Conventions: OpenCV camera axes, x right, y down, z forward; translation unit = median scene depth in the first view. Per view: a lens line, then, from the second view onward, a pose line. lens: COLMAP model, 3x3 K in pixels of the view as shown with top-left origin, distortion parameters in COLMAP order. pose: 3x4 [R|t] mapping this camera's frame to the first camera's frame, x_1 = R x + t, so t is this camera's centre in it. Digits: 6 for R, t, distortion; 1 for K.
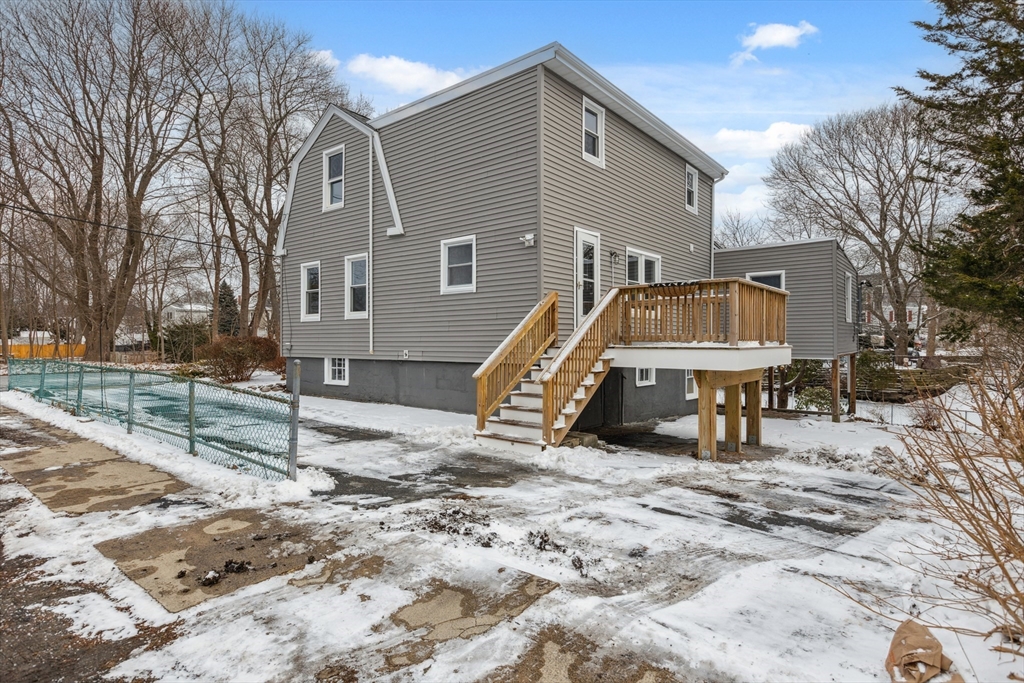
lens RADIAL K [[549.9, 0, 510.5], [0, 549.9, 340.7], [0, 0, 1]] dist [0.001666, 0.000253]
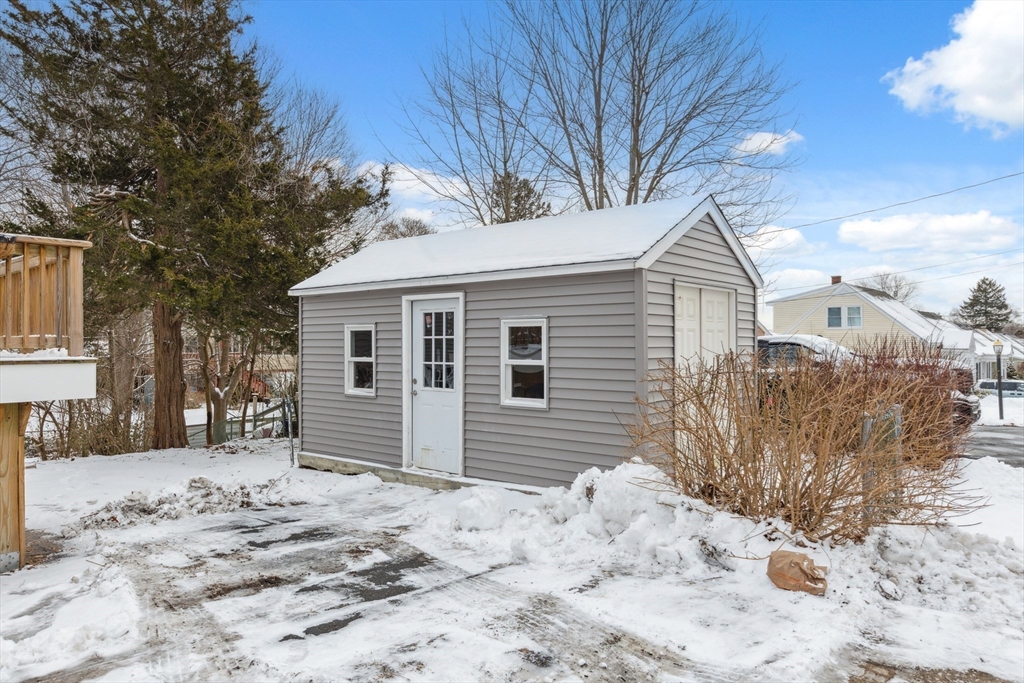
lens RADIAL K [[699.2, 0, 511.4], [0, 699.2, 340.8], [0, 0, 1]] dist [0.005688, -0.001205]
pose [[0.026416, -0.000807, 0.999651, -0.487750], [0.005429, 0.999985, 0.000664, -0.006257], [-0.999636, 0.005409, 0.026420, 0.773983]]
